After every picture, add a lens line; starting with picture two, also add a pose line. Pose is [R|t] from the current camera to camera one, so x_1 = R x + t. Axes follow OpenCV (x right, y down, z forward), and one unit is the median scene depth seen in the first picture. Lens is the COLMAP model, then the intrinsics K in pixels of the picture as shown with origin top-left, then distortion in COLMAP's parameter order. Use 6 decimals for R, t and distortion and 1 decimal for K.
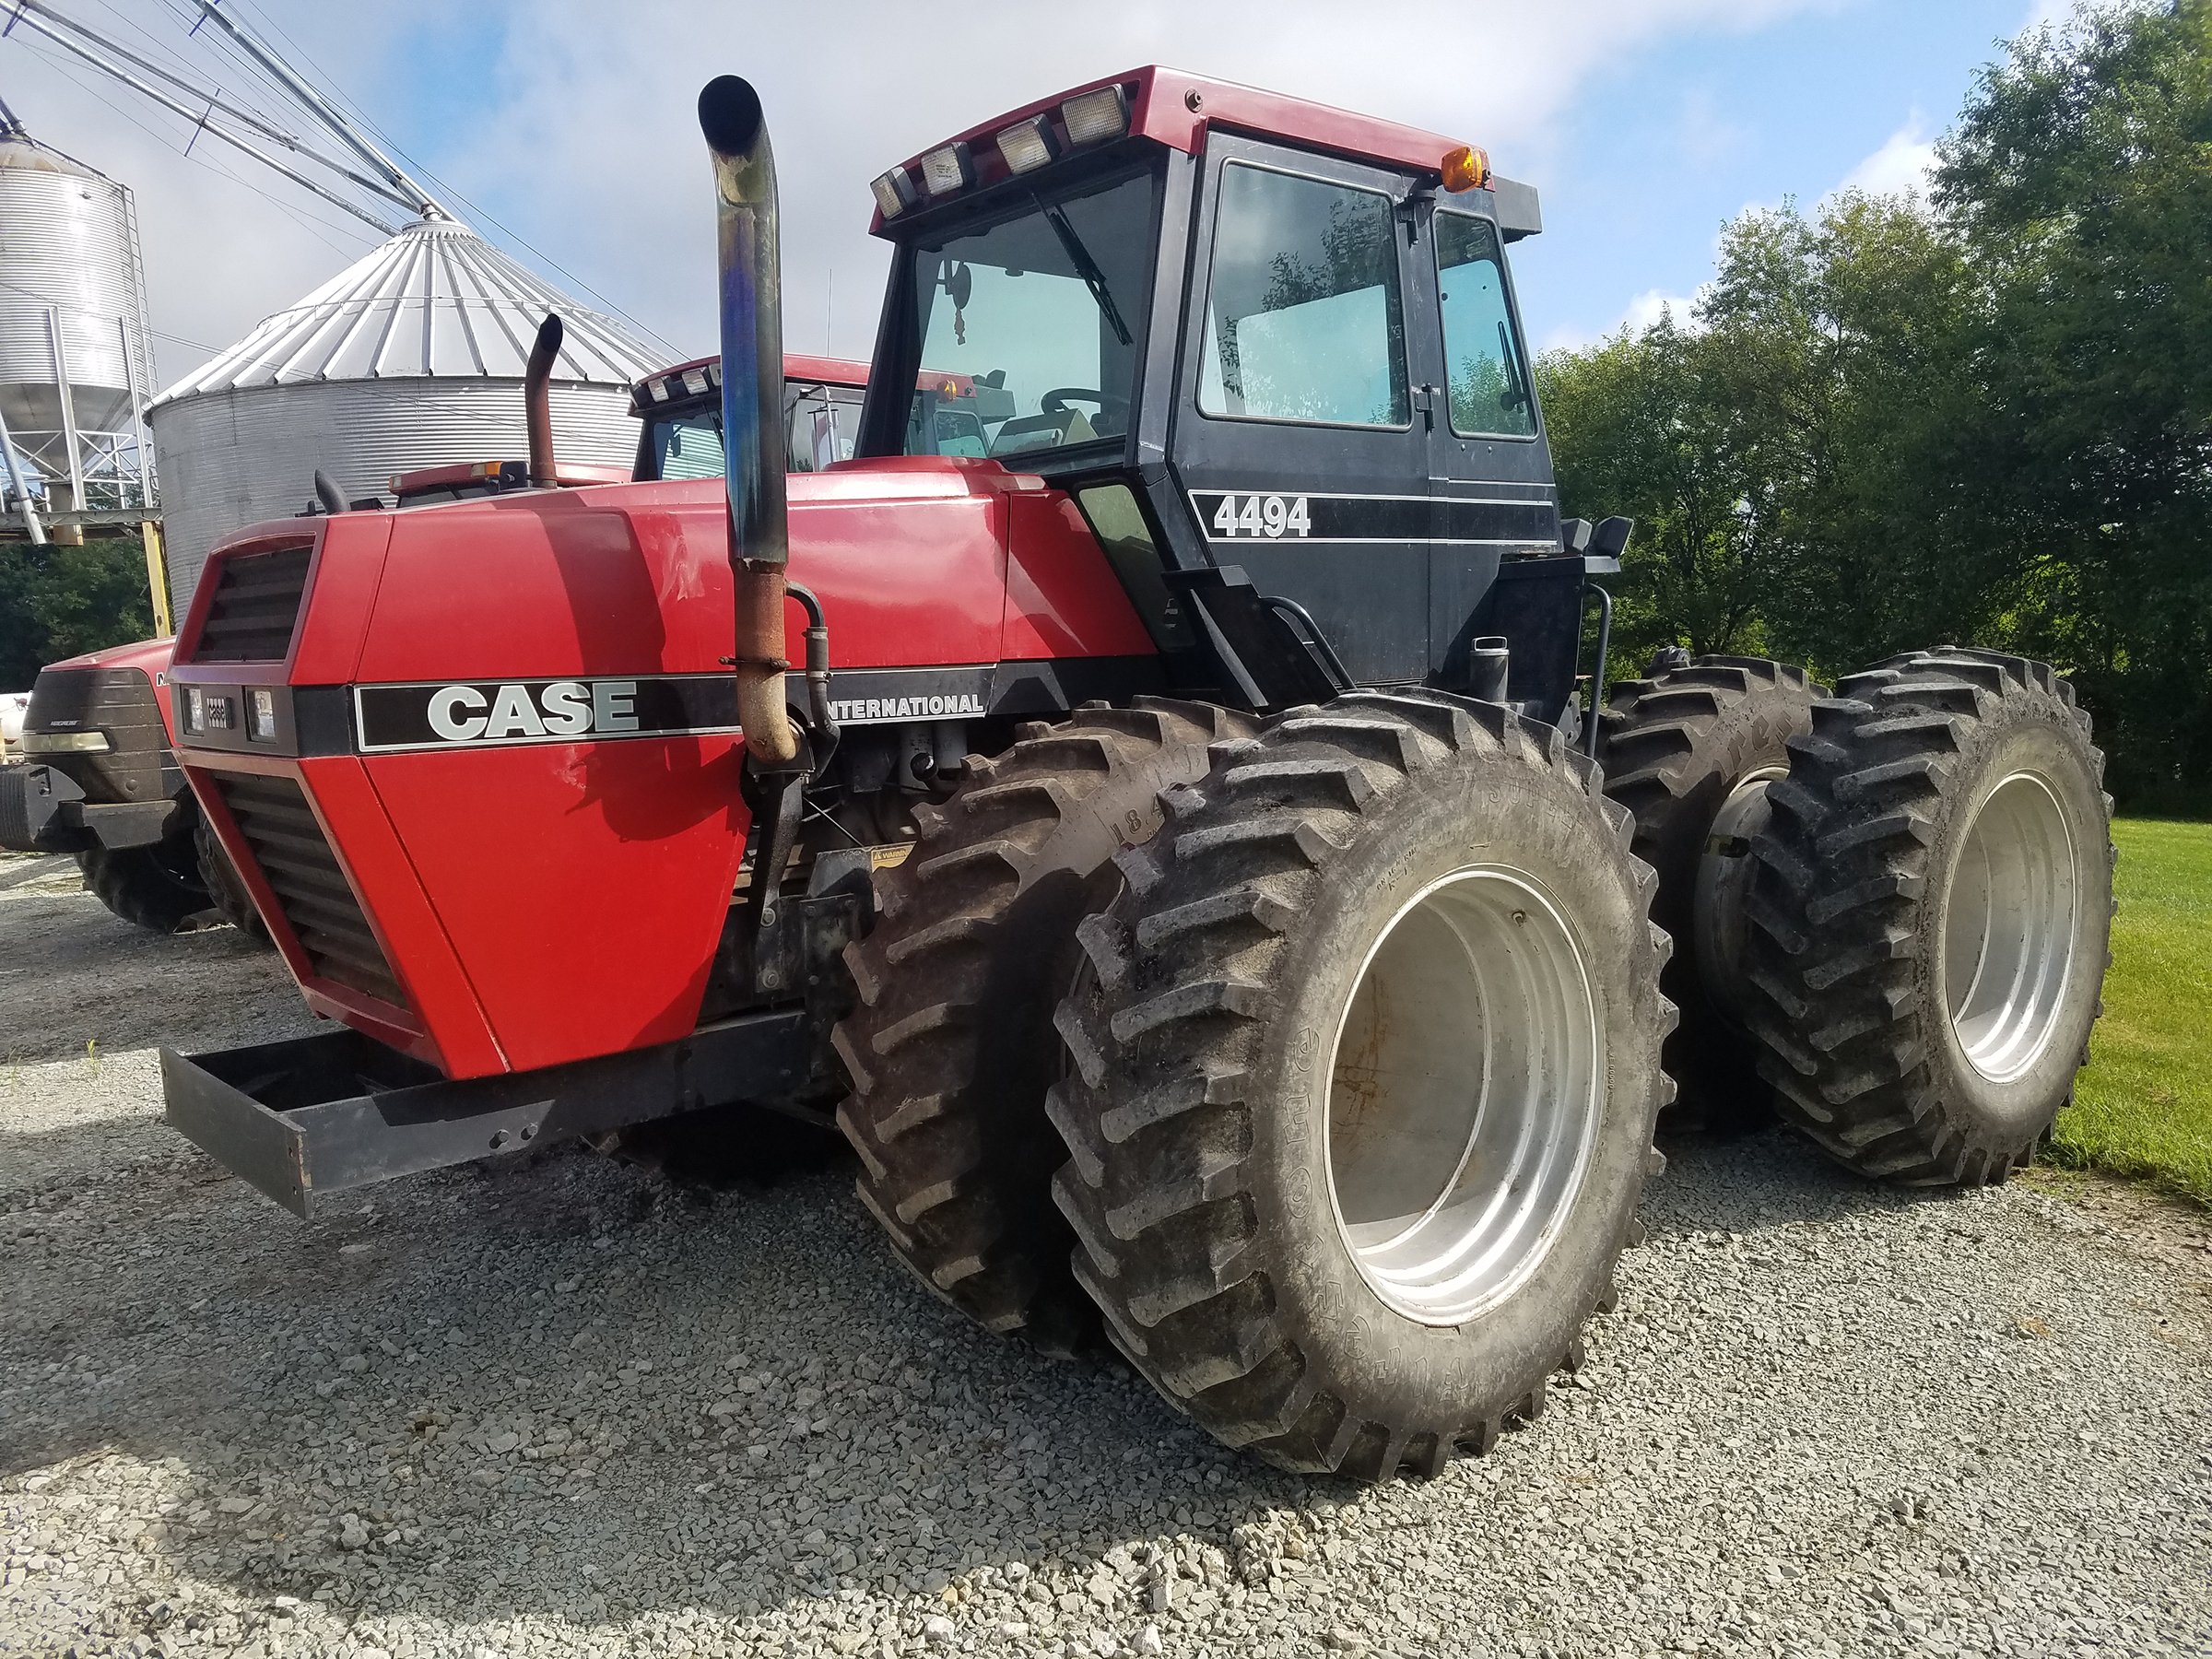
lens RADIAL K [[1736.7, 0, 1027.5], [0, 1736.7, 792.3], [0, 0, 1]] dist [0.116089, -0.179620]
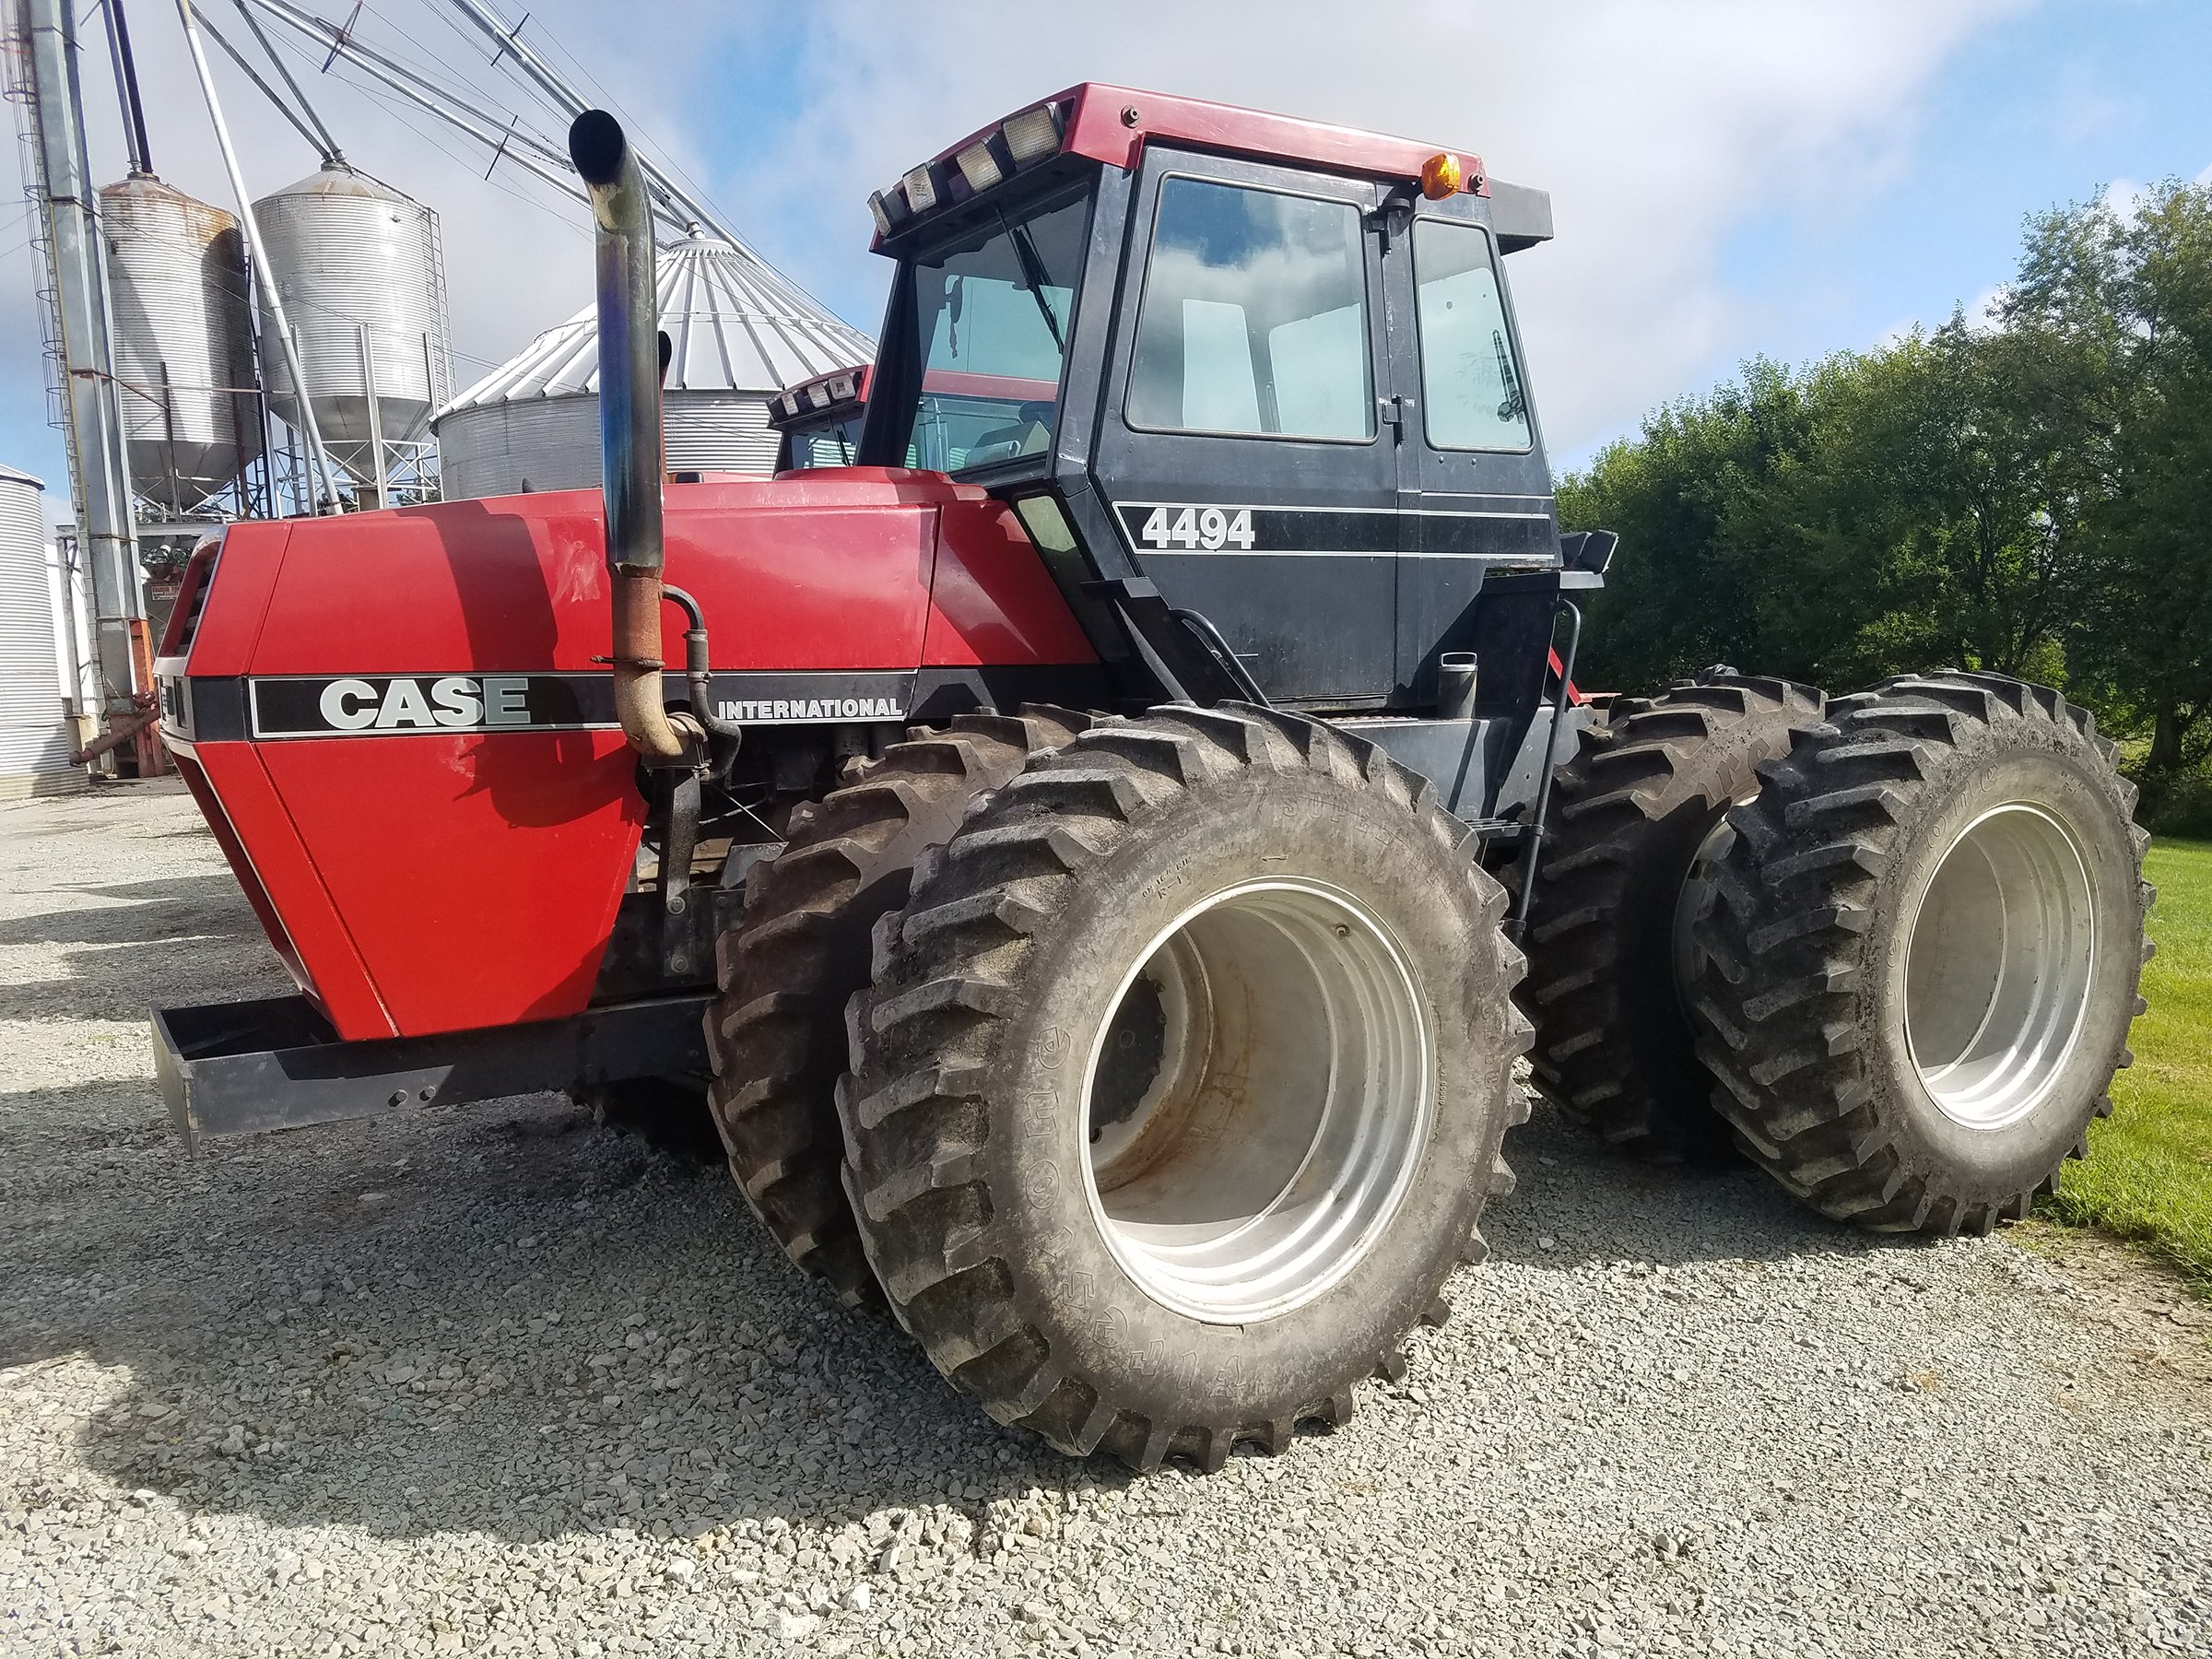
lens RADIAL K [[1740.3, 0, 1106.0], [0, 1740.3, 829.5], [0, 0, 1]] dist [0.099304, -0.146373]
pose [[0.988992, 0.031469, -0.144582, 0.242456], [-0.029084, 0.999404, 0.018575, -0.001295], [0.145081, -0.014165, 0.989318, -0.010024]]
